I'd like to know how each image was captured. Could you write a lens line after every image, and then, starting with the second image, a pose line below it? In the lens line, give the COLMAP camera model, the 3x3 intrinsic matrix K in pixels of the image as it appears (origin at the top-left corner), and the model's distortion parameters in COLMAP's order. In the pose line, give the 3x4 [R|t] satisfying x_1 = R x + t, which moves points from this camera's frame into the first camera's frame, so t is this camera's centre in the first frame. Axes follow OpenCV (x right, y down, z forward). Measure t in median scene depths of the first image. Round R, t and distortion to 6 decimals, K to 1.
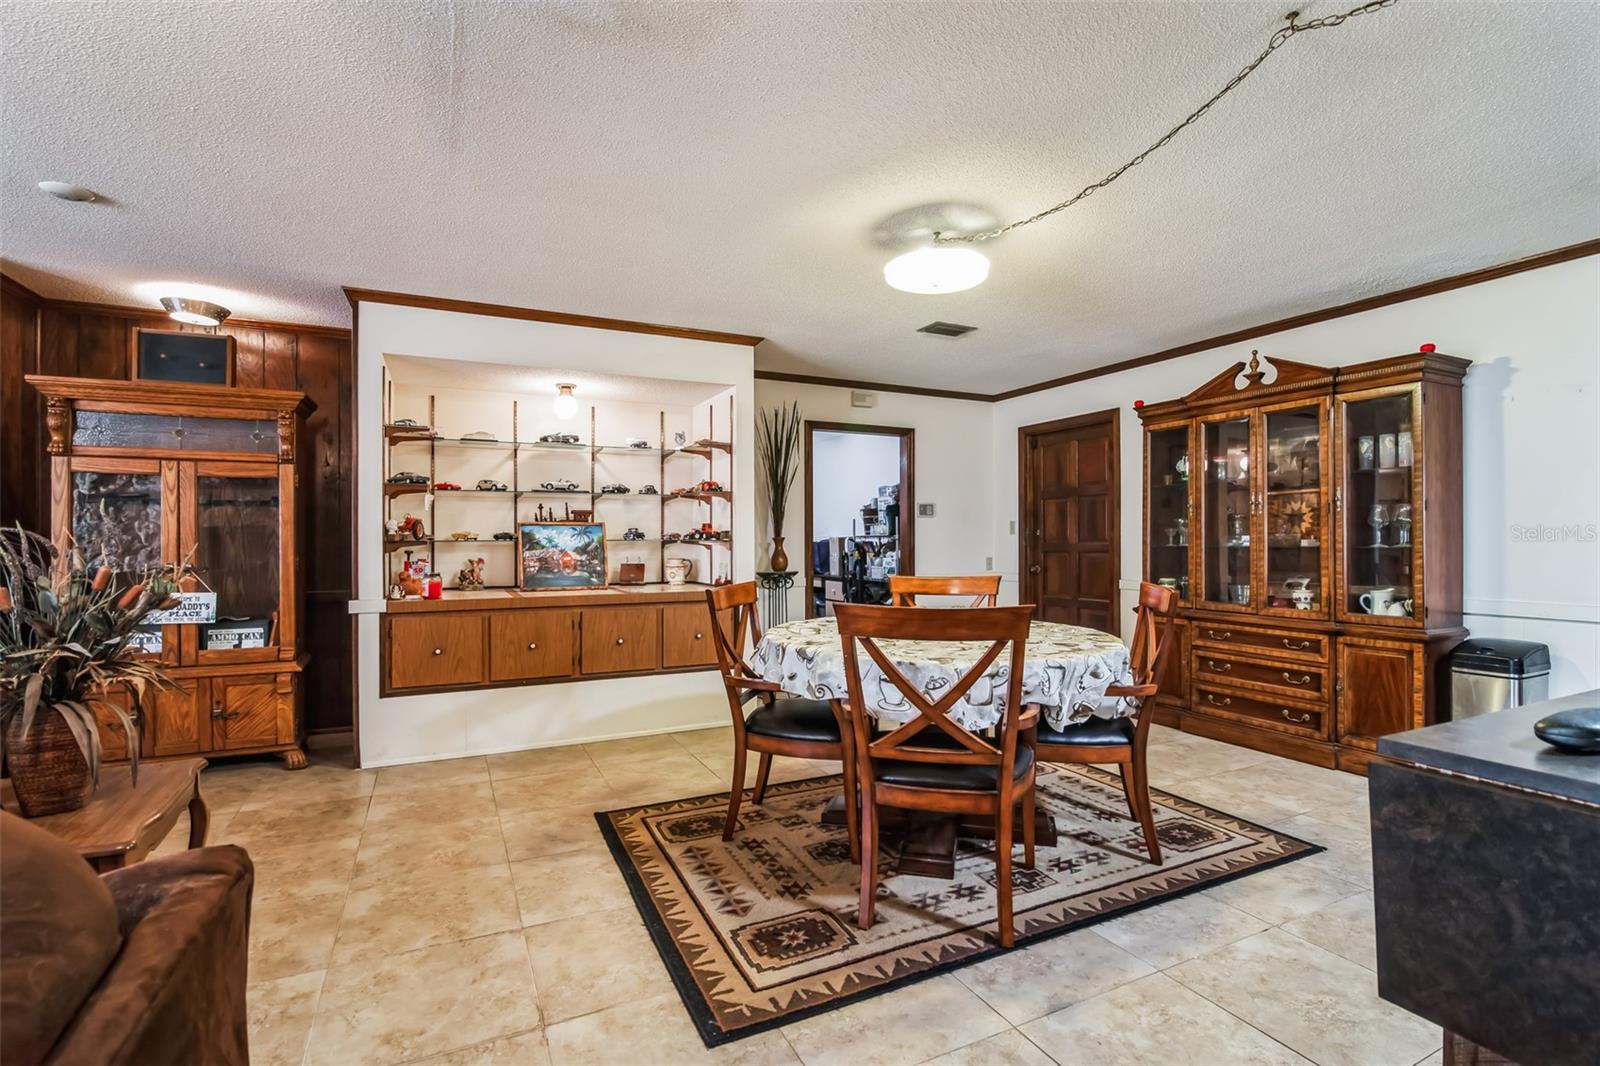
lens RADIAL K [[743.5, 0, 799.4], [0, 743.5, 538.7], [0, 0, 1]] dist [-0.020626, 0.002037]
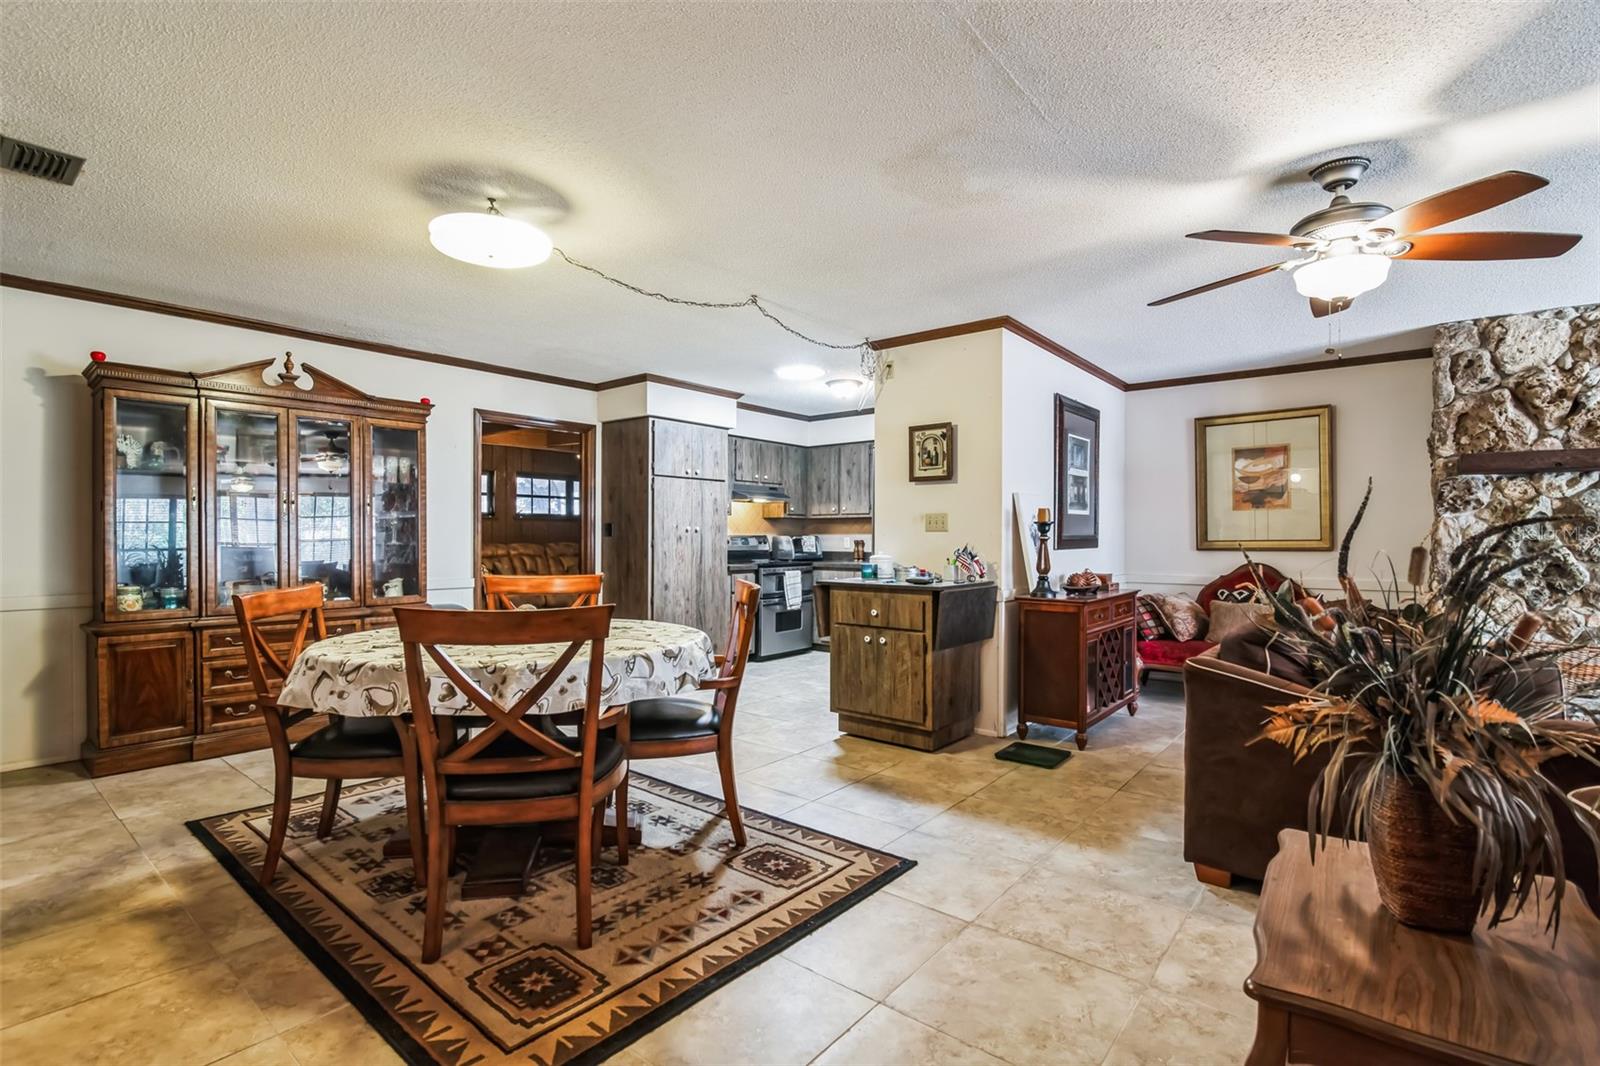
lens RADIAL K [[743.5, 0, 803.5], [0, 743.5, 538.6], [0, 0, 1]] dist [-0.020626, 0.002037]
pose [[-0.427094, 0.001245, 0.904206, -0.785947], [-0.001088, 0.999998, -0.001890, 0.004113], [-0.904206, -0.001791, -0.427092, 1.031803]]
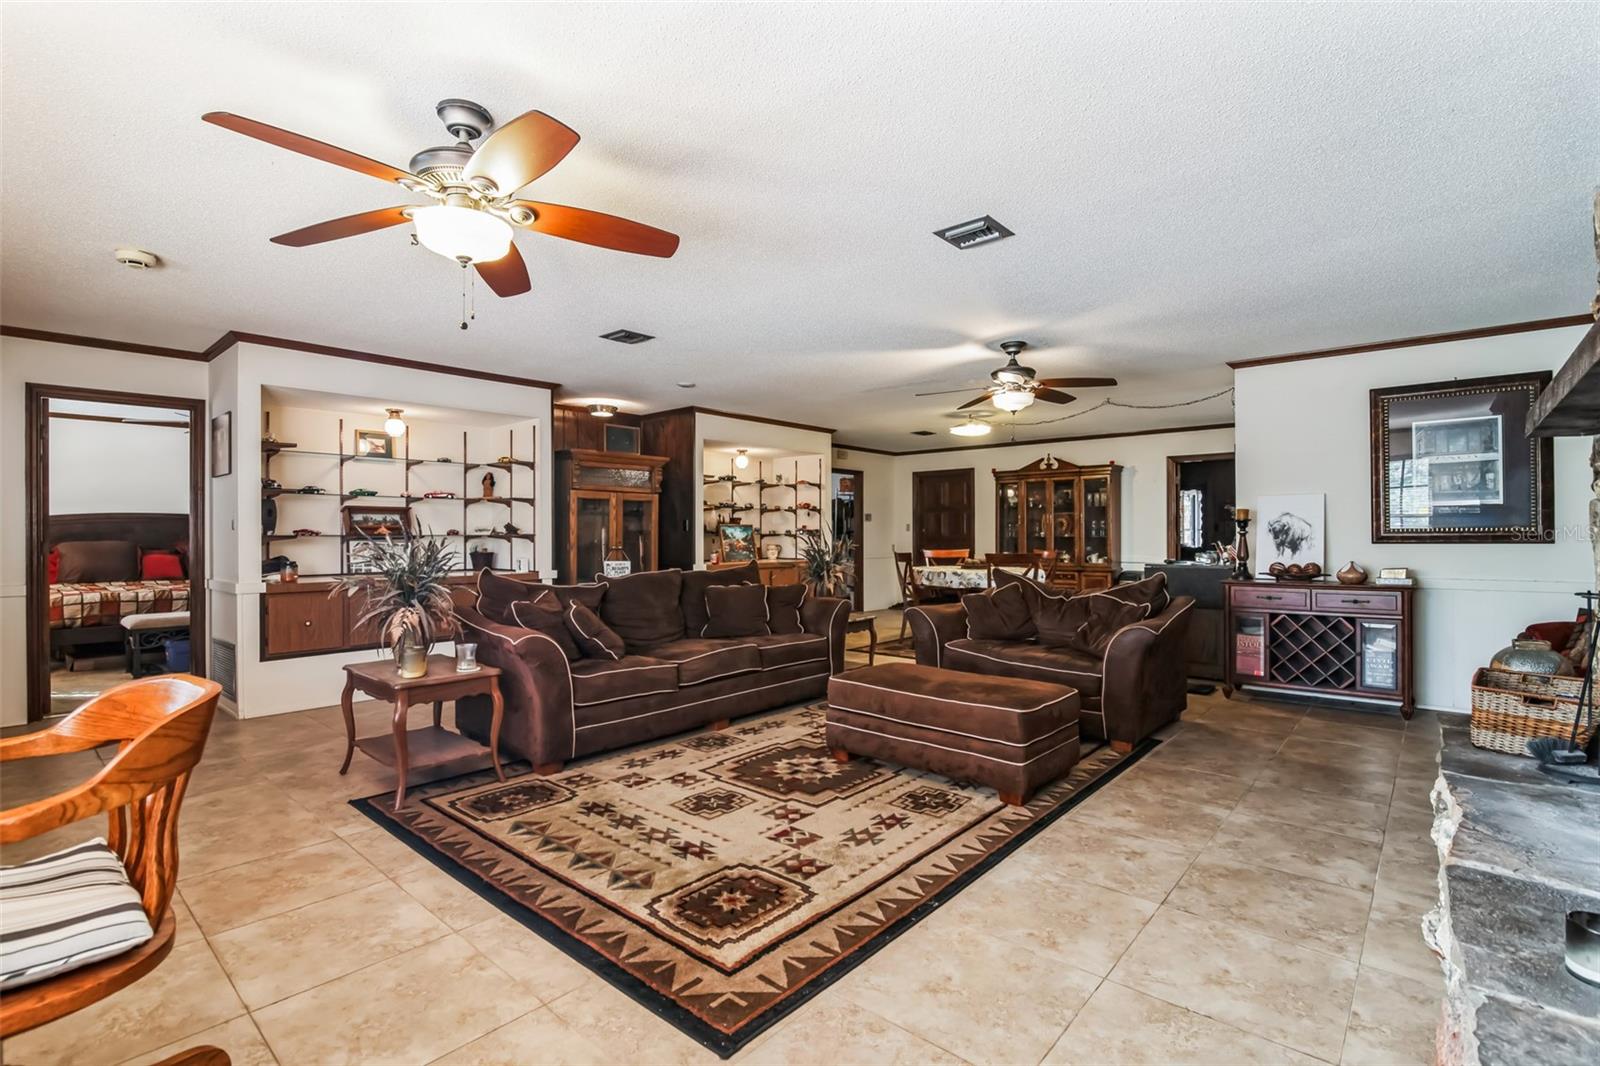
lens RADIAL K [[743.5, 0, 803.2], [0, 743.5, 533.7], [0, 0, 1]] dist [-0.020626, 0.002037]
pose [[0.918490, 0.001071, 0.395443, -1.354588], [-0.000328, 0.999998, -0.001946, 0.006728], [-0.395444, 0.001658, 0.918489, -1.127726]]
